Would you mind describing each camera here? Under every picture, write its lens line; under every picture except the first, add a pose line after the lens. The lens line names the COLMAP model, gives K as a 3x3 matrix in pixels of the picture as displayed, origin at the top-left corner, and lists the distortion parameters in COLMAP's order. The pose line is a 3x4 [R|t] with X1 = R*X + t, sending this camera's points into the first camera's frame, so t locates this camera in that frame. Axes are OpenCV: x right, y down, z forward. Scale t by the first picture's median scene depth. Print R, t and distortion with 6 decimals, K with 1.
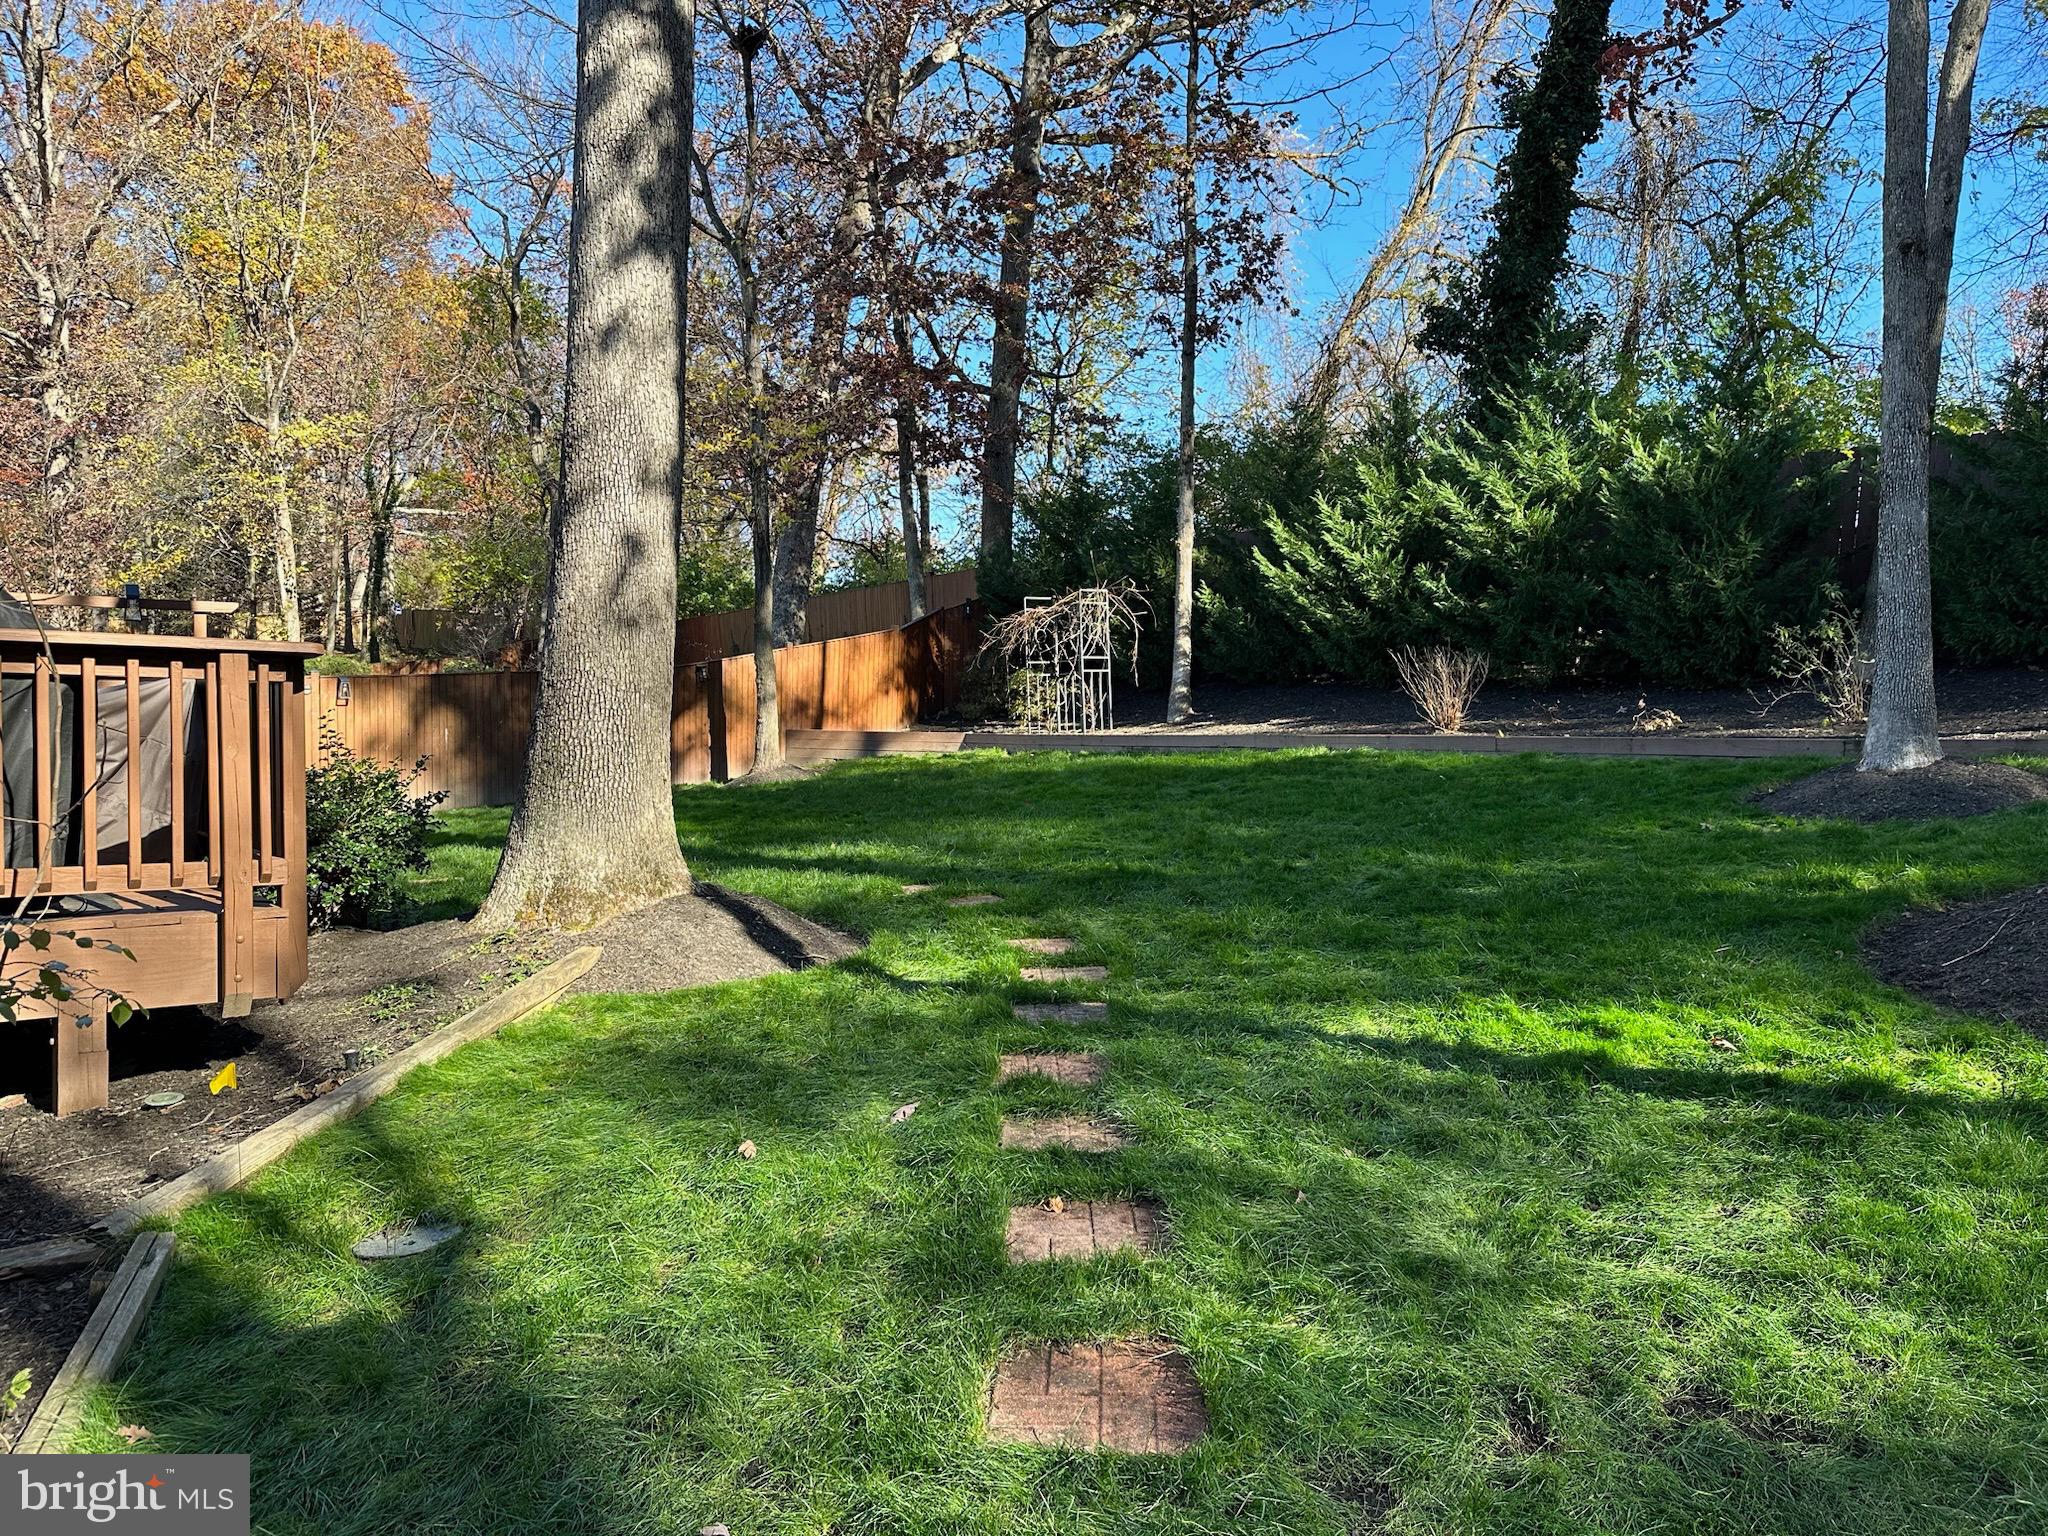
lens RADIAL K [[1427.2, 0, 1019.5], [0, 1427.2, 774.4], [0, 0, 1]] dist [0.078366, -0.087744]
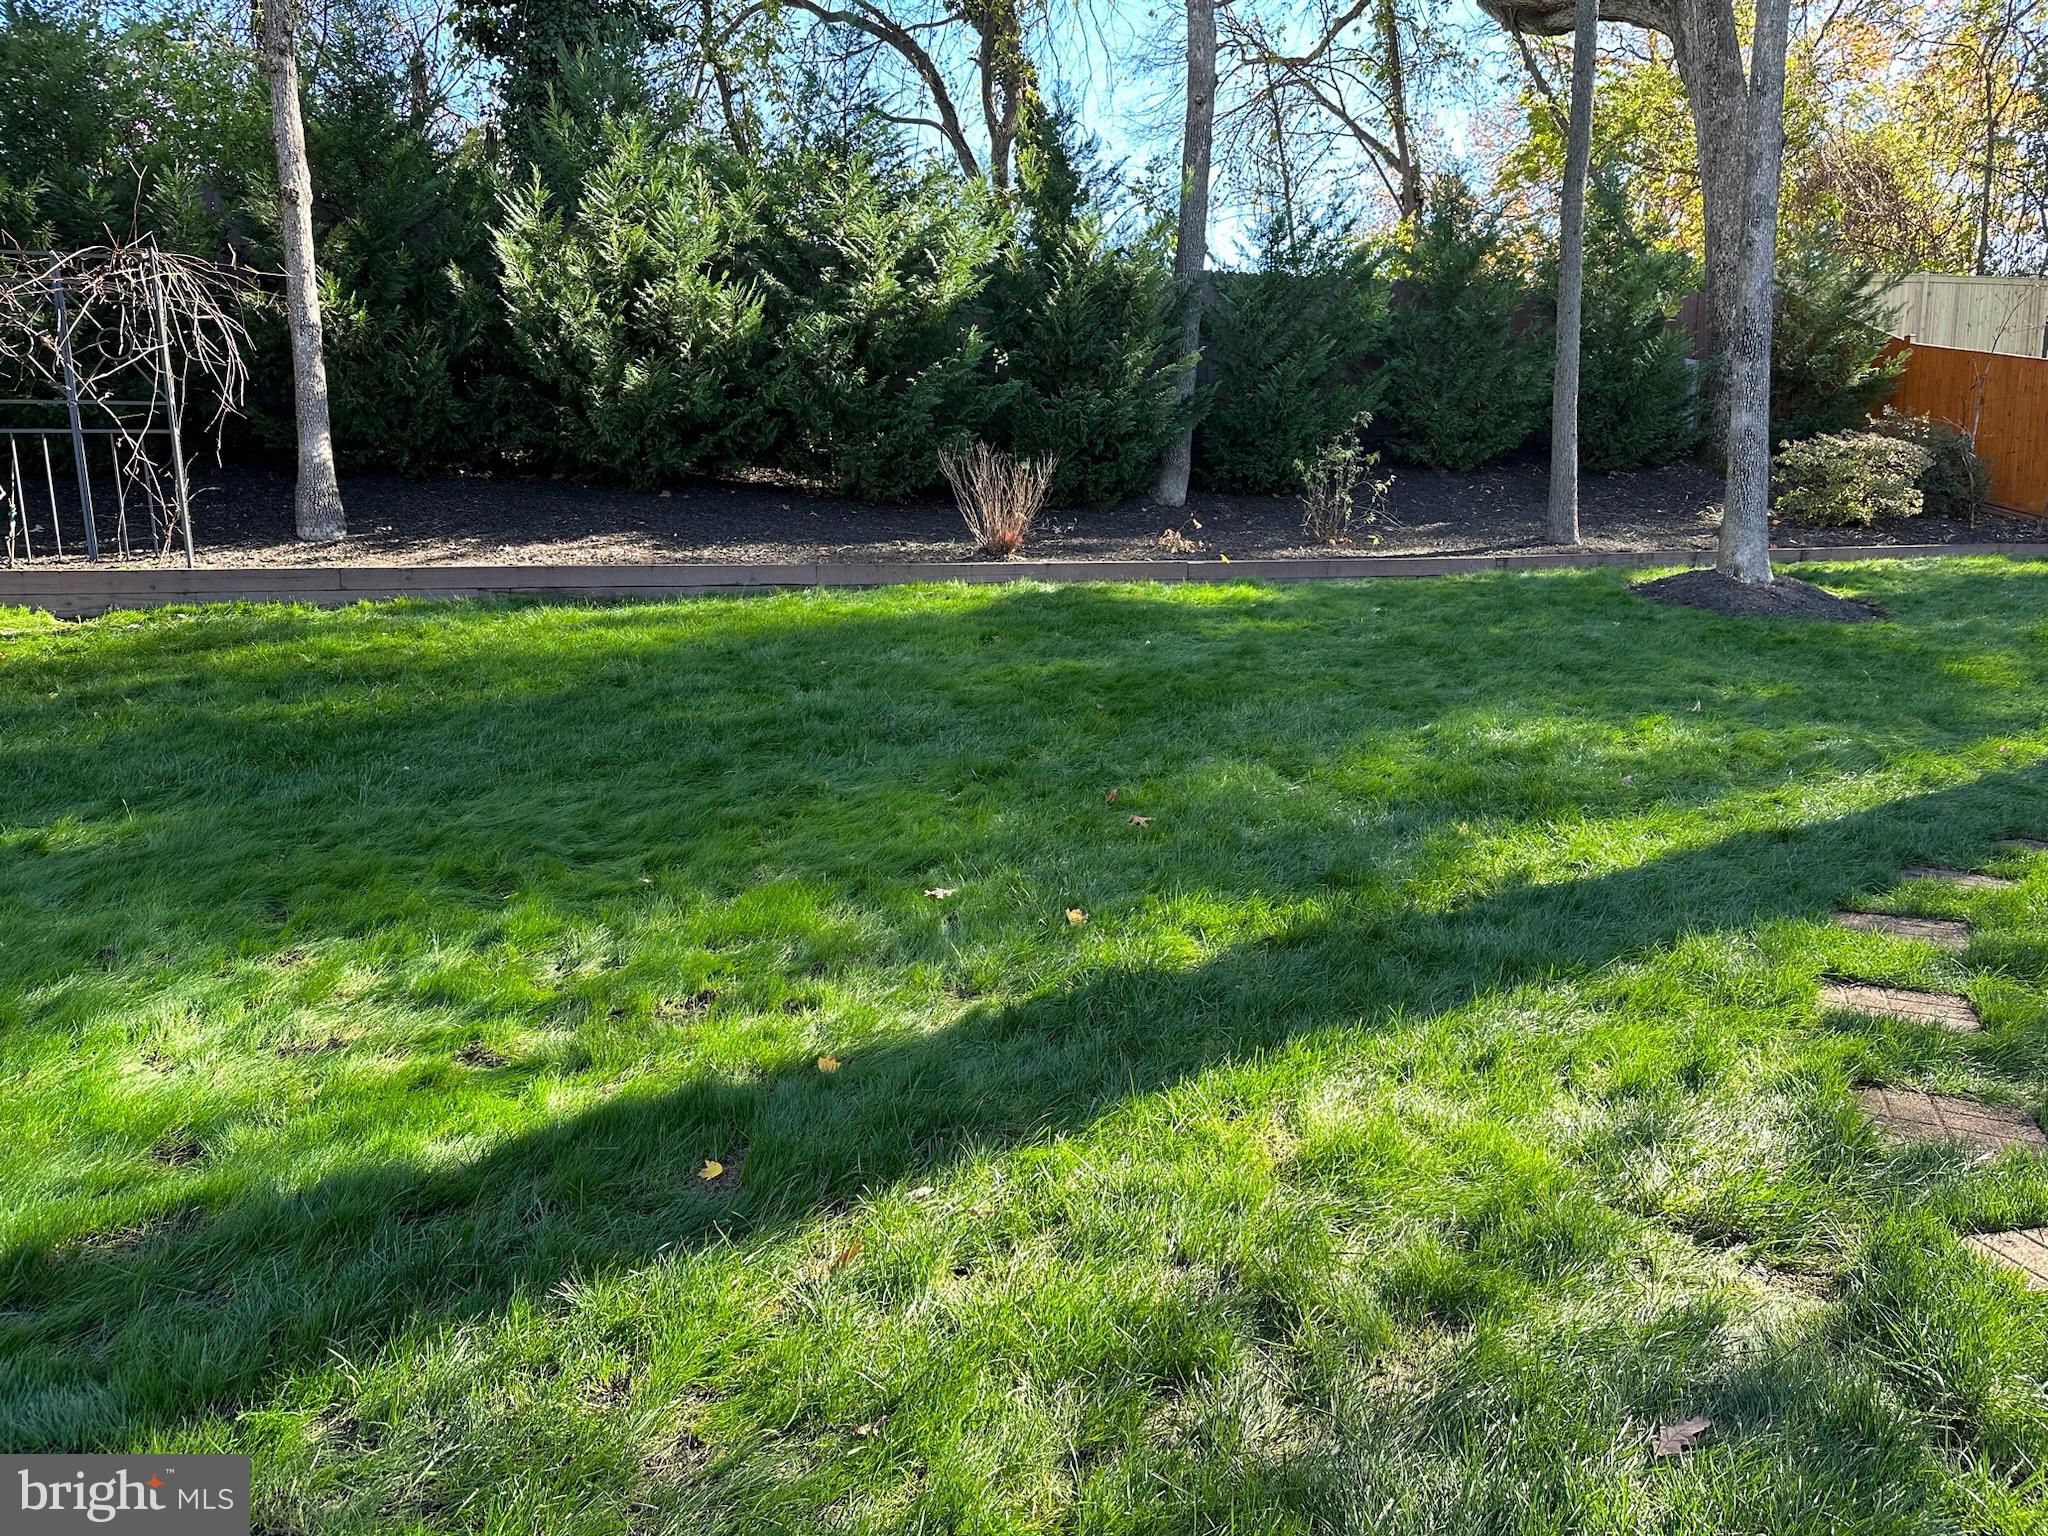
lens RADIAL K [[1427.2, 0, 1044.9], [0, 1427.2, 760.9], [0, 0, 1]] dist [0.078366, -0.087744]
pose [[0.250296, -0.149960, 0.956485, -0.435882], [0.033051, 0.988679, 0.146359, -0.030795], [-0.967605, -0.005020, 0.252419, 0.744731]]
